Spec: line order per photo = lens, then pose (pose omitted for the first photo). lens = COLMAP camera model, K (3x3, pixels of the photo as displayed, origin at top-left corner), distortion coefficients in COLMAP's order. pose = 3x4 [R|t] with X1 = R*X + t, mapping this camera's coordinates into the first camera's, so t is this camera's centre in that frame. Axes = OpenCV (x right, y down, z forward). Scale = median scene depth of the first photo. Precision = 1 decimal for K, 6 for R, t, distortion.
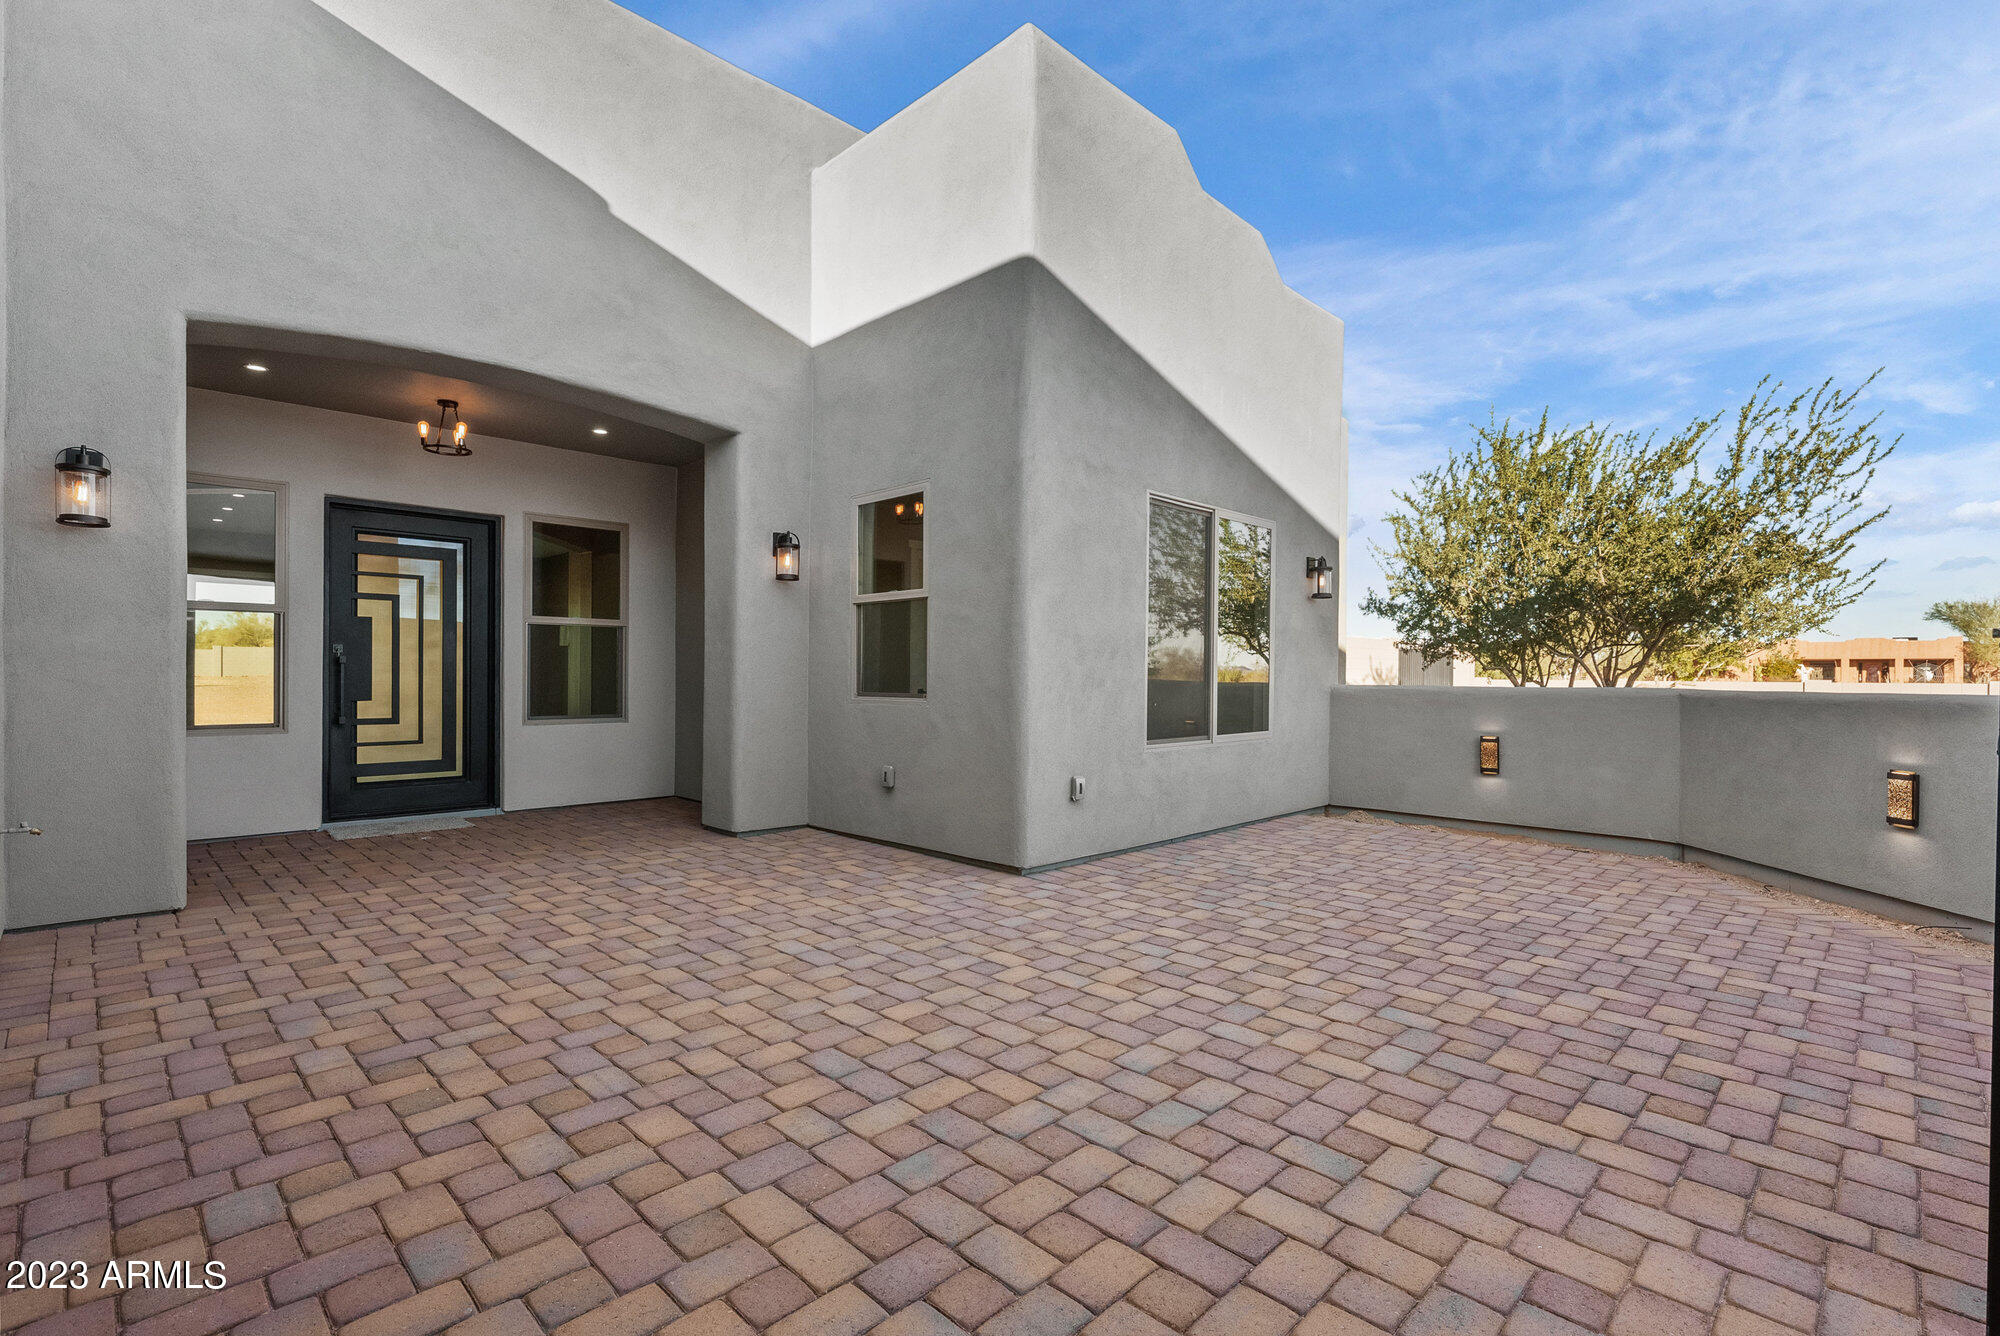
lens RADIAL K [[927.6, 0, 1000.0], [0, 927.6, 668.0], [0, 0, 1]] dist [-0.000267, -0.000208]
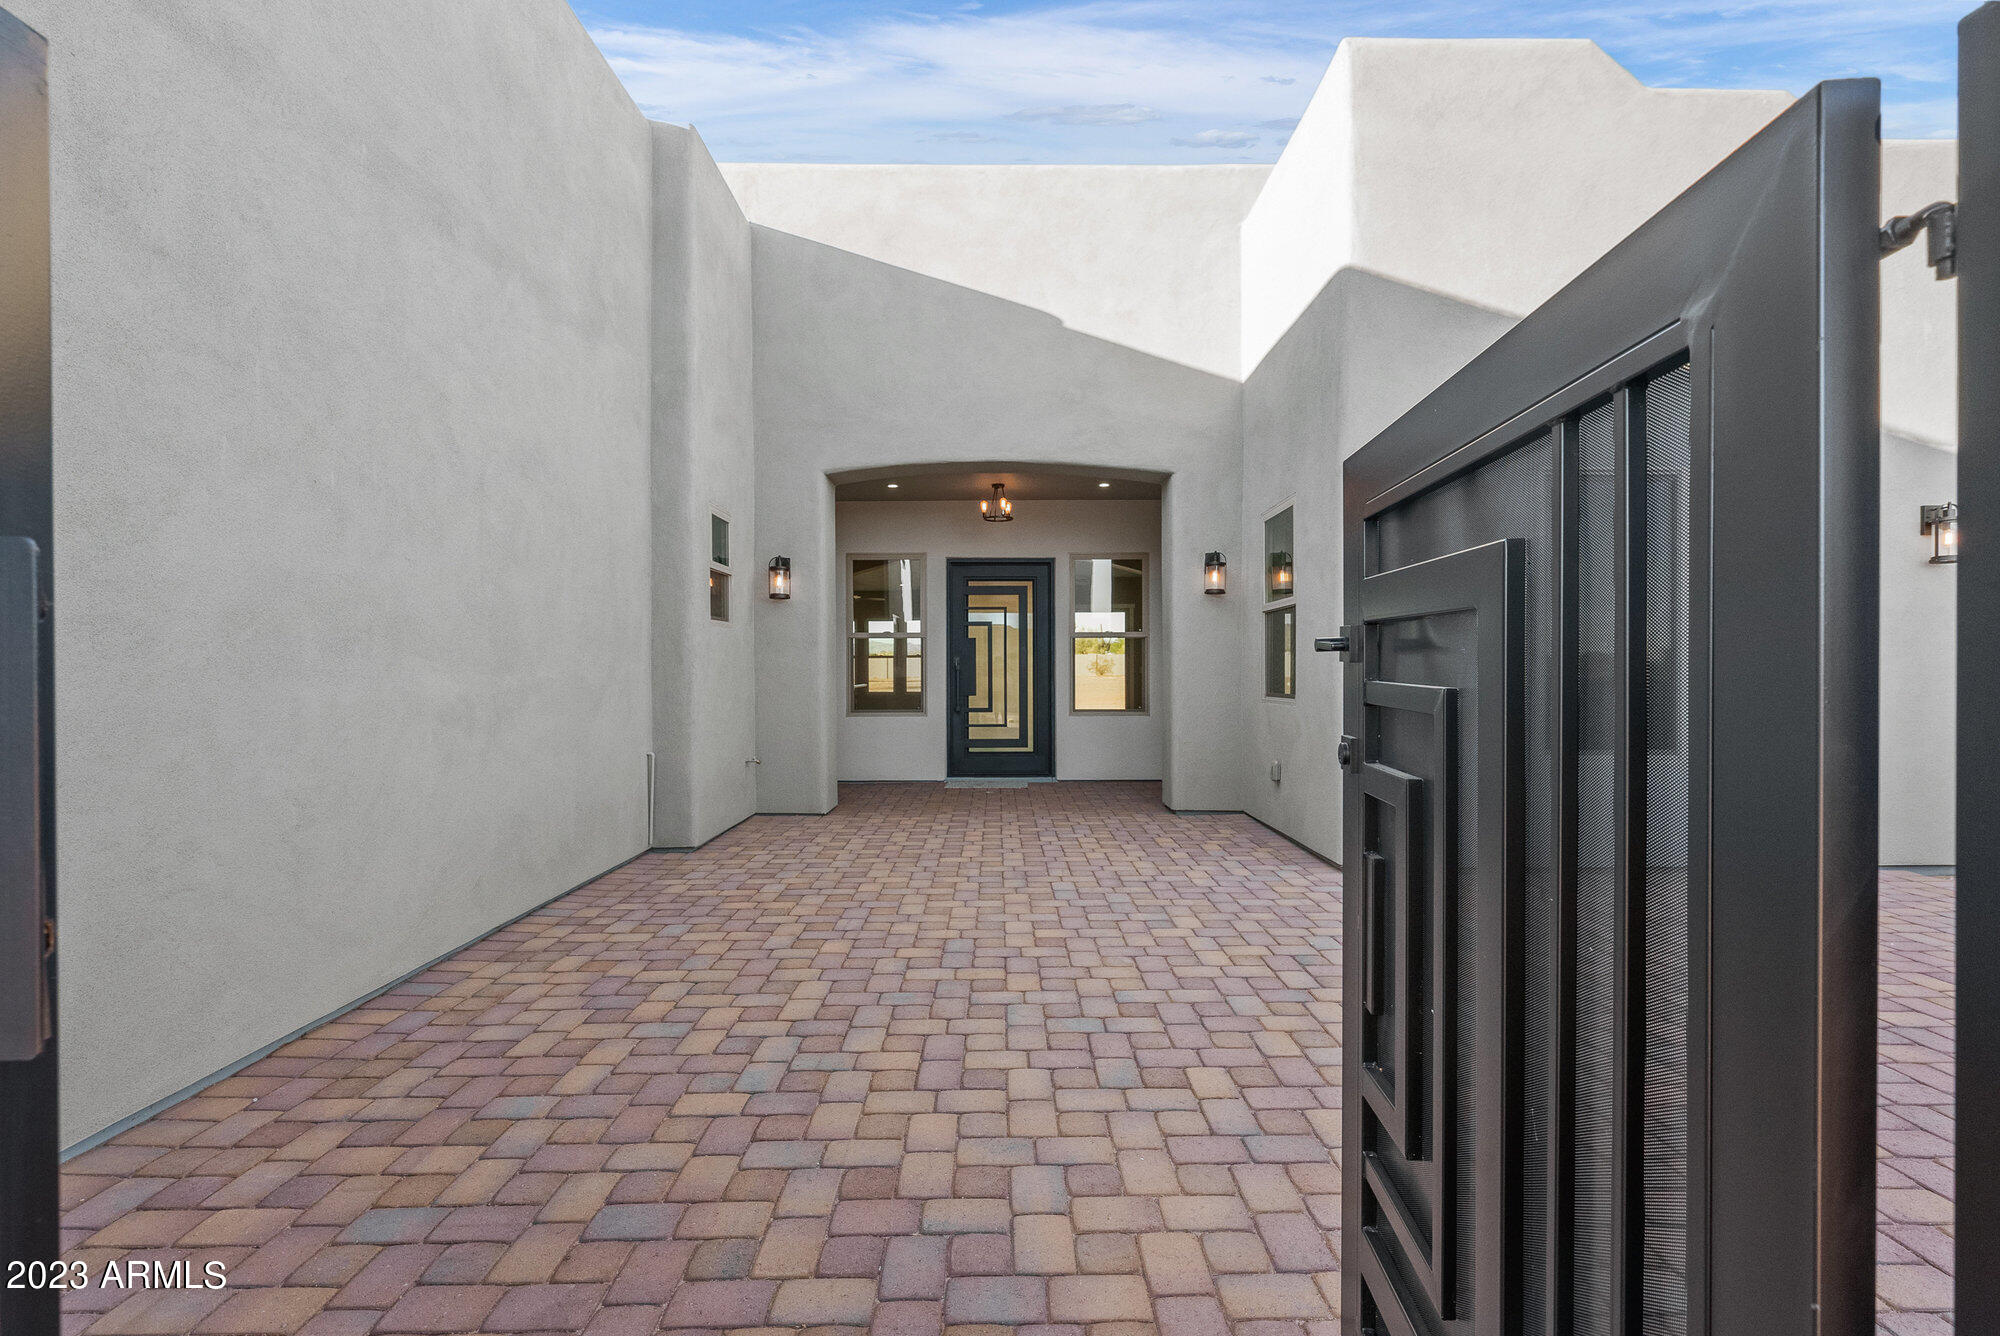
lens RADIAL K [[927.6, 0, 1000.0], [0, 927.6, 668.0], [0, 0, 1]] dist [-0.000267, -0.000208]
pose [[0.703116, -0.010223, -0.711002, 0.638466], [0.011773, 0.999927, -0.002735, -0.006072], [0.710978, -0.006447, 0.703185, 0.011900]]
